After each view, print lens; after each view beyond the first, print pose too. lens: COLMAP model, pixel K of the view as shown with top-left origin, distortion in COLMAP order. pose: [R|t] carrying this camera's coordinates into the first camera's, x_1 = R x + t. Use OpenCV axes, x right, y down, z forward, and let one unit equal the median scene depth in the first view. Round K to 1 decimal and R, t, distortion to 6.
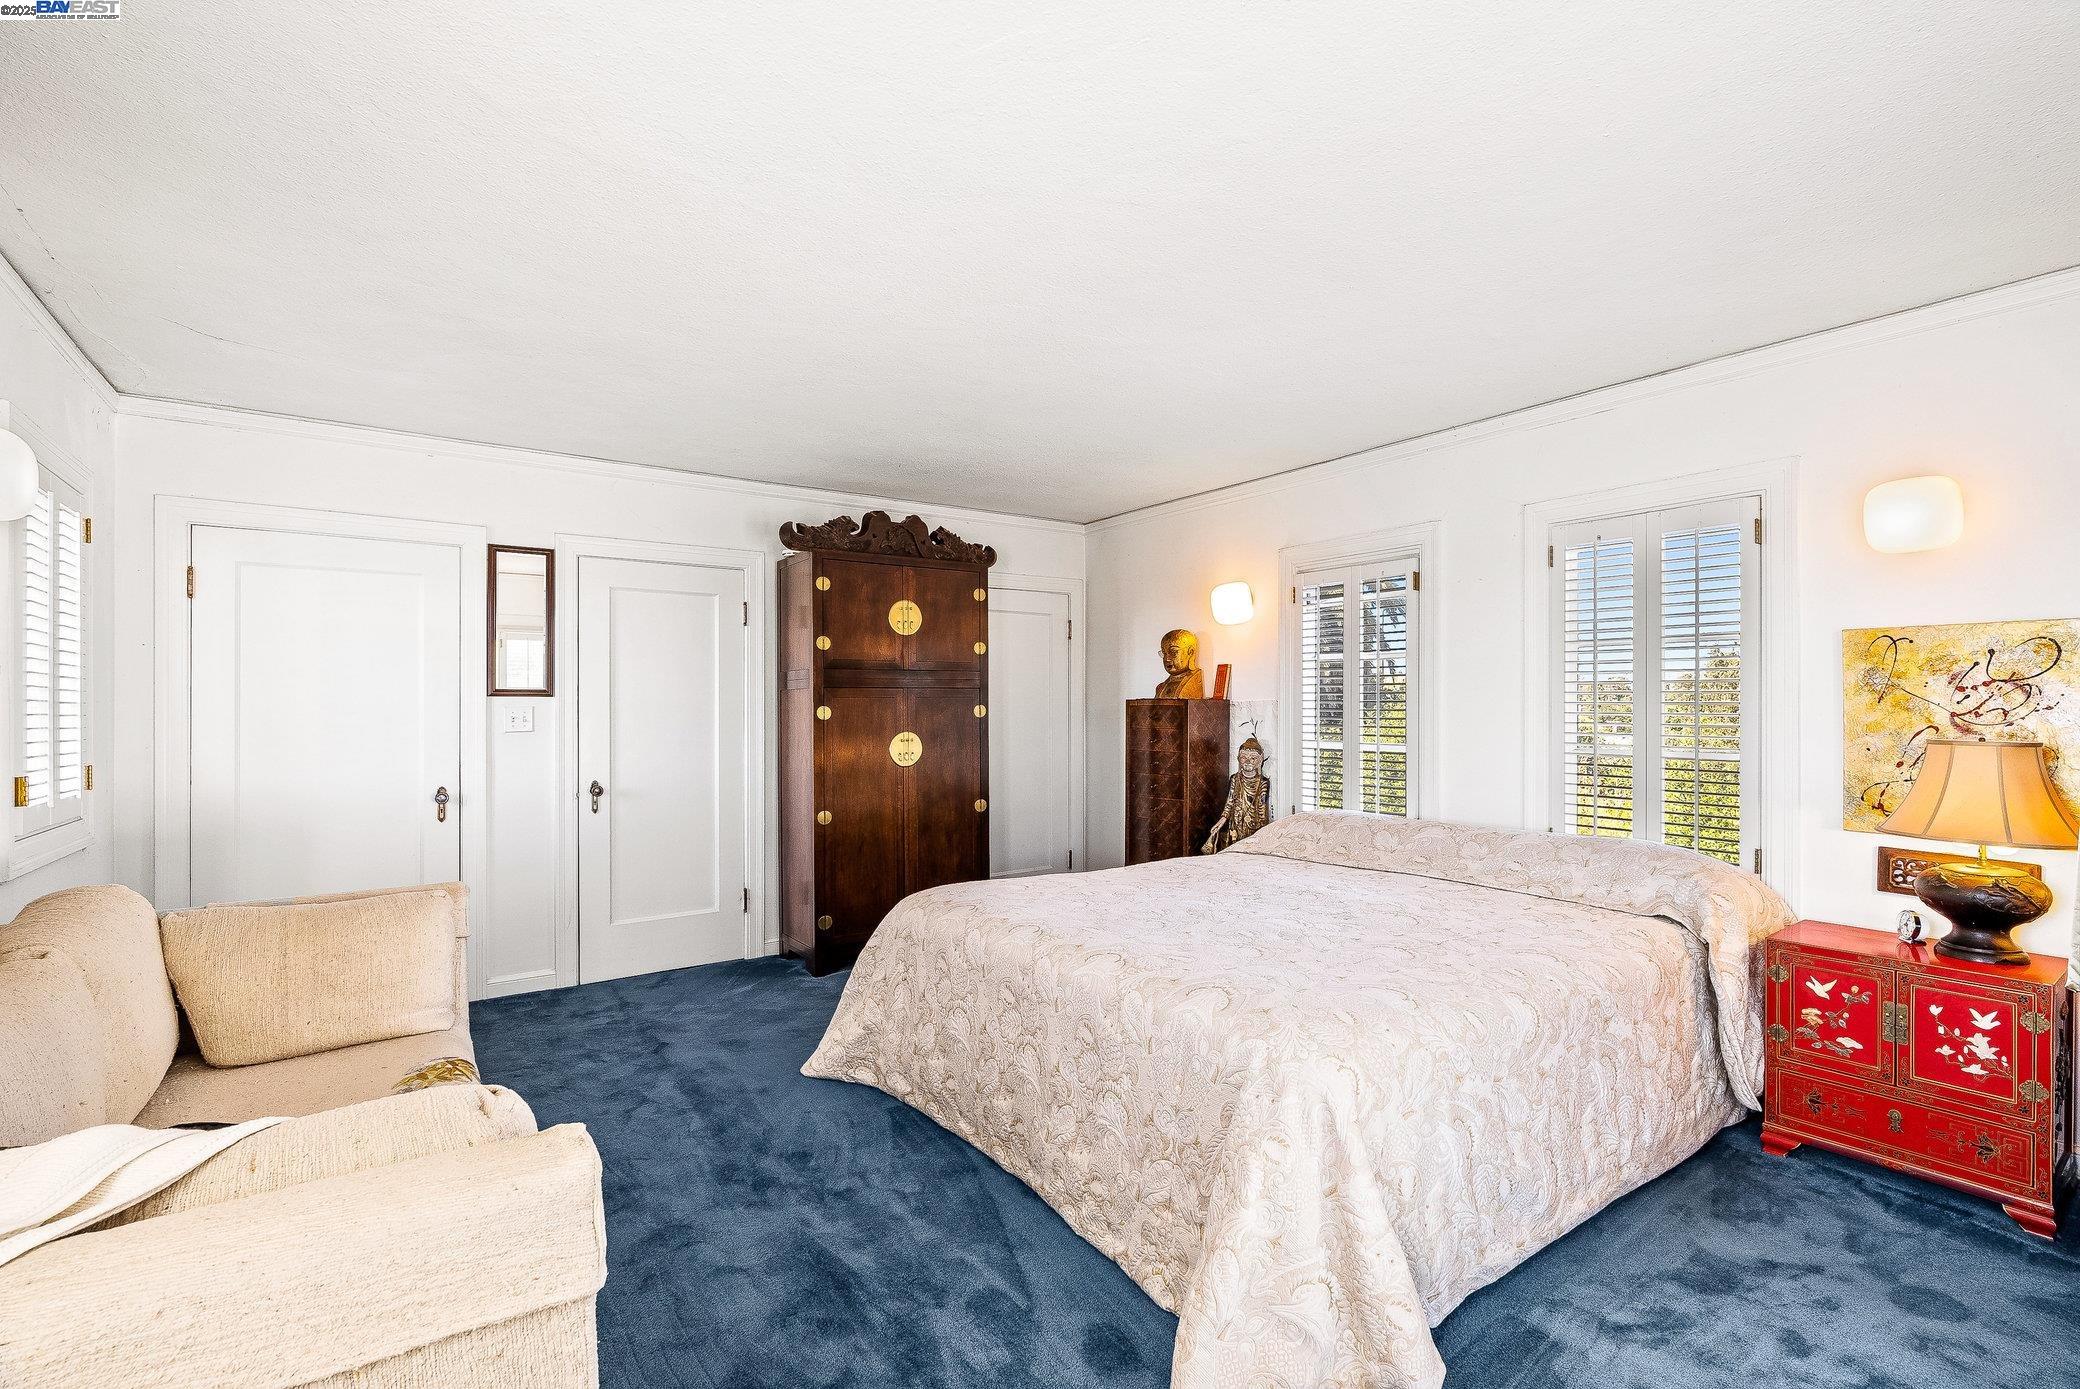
lens RADIAL K [[964.8, 0, 1041.8], [0, 964.8, 698.9], [0, 0, 1]] dist [-0.003203, 0.001128]
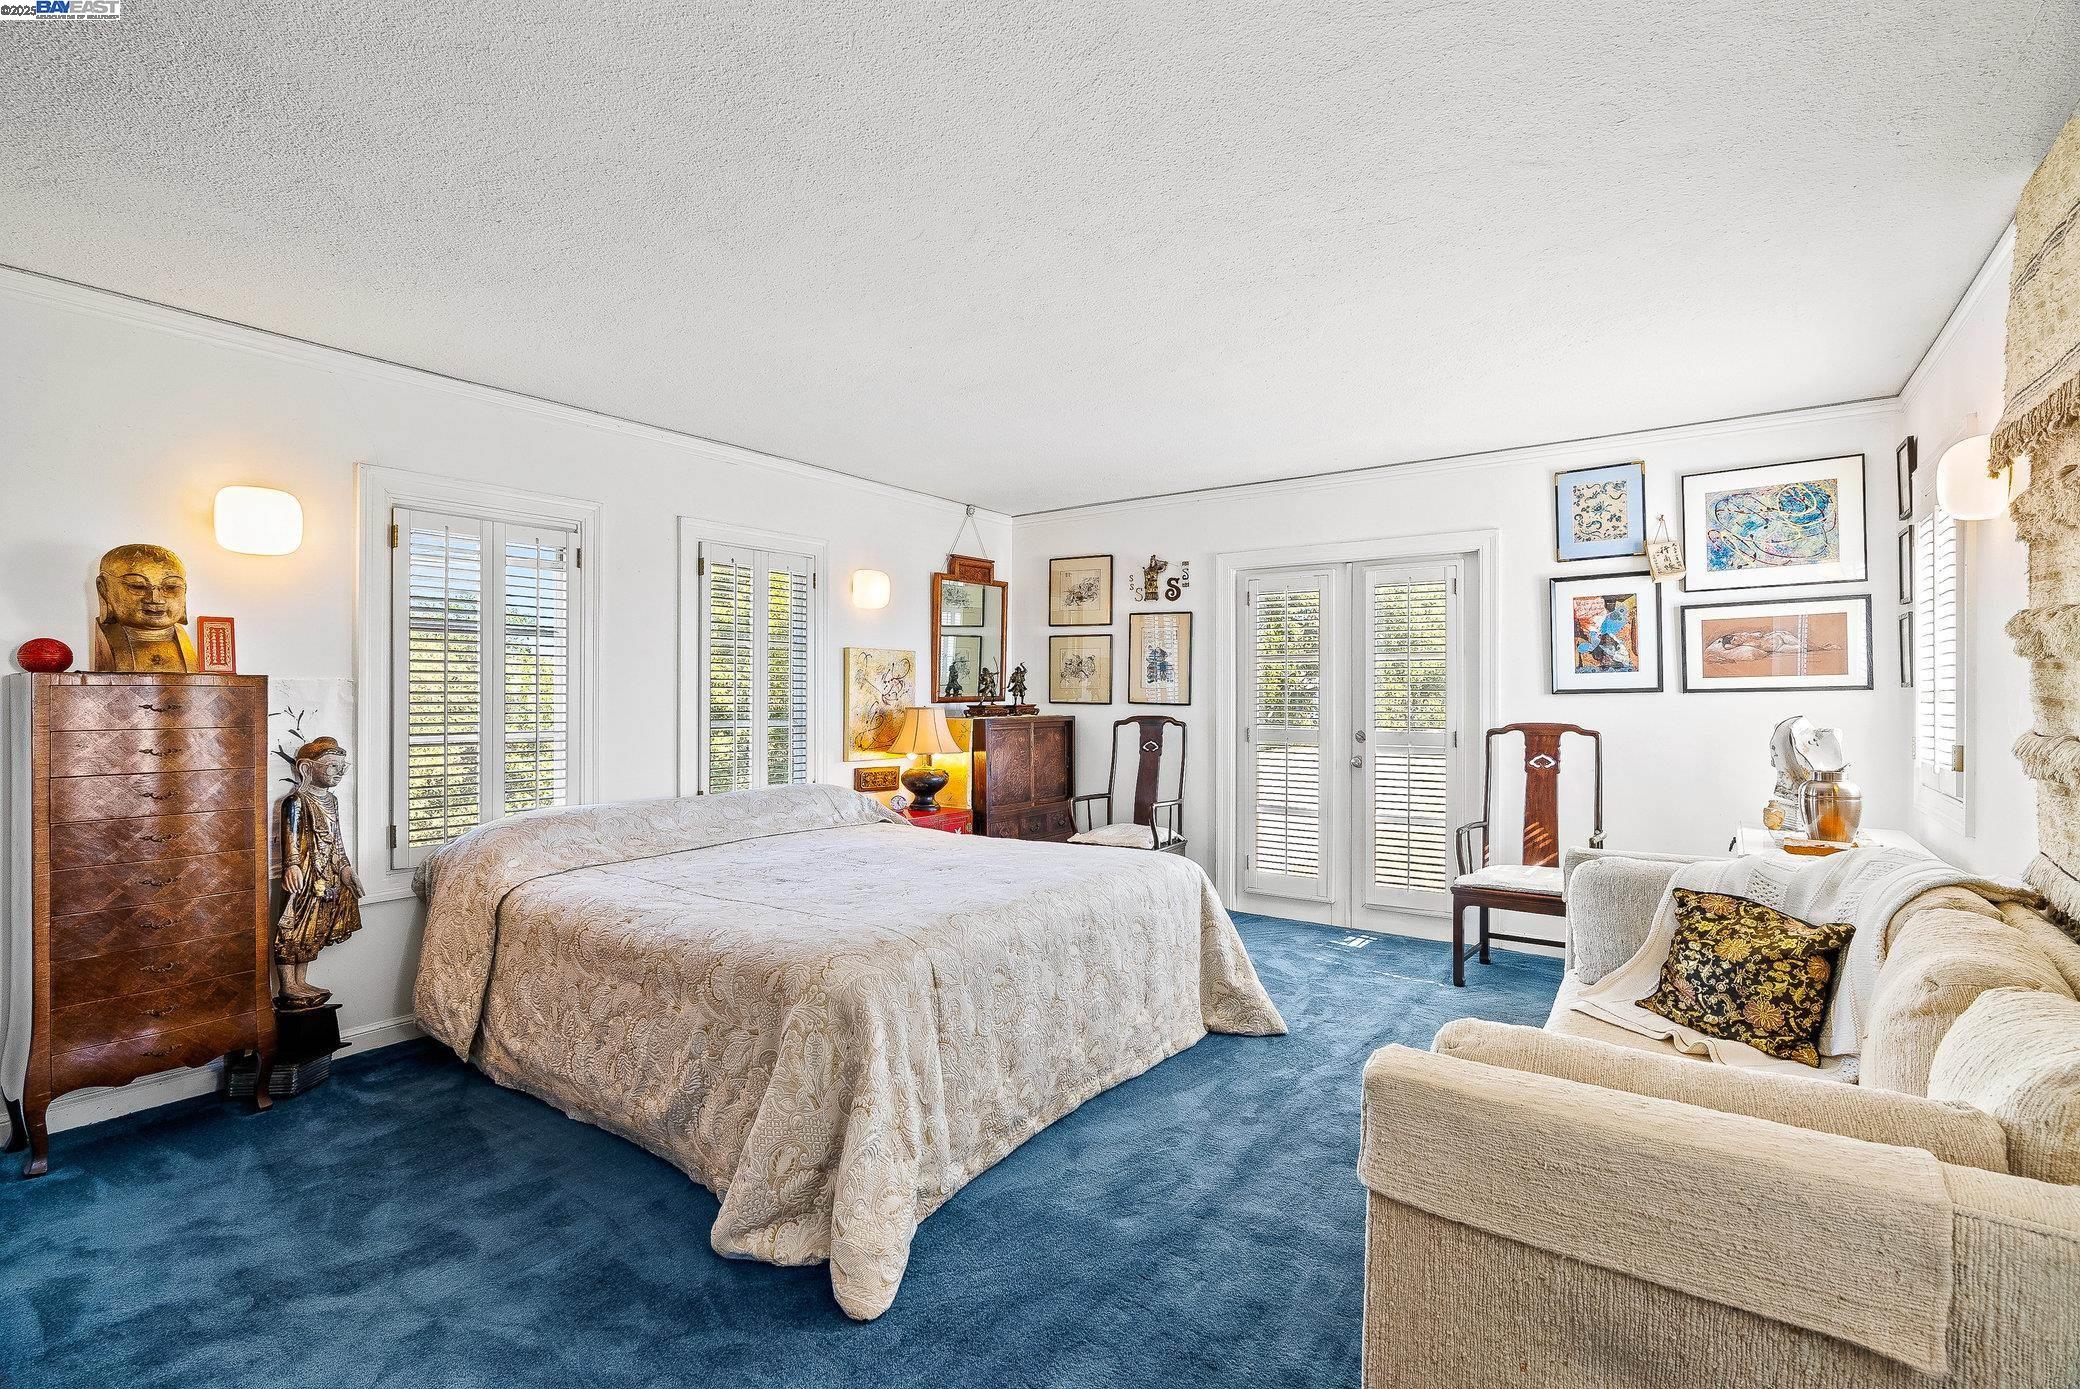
lens RADIAL K [[964.8, 0, 1040.0], [0, 964.8, 691.5], [0, 0, 1]] dist [-0.003203, 0.001128]
pose [[-0.329145, 0.010687, 0.944219, -1.001699], [0.000490, 0.999938, -0.011146, 0.029431], [-0.944279, -0.003206, -0.329130, 1.331441]]
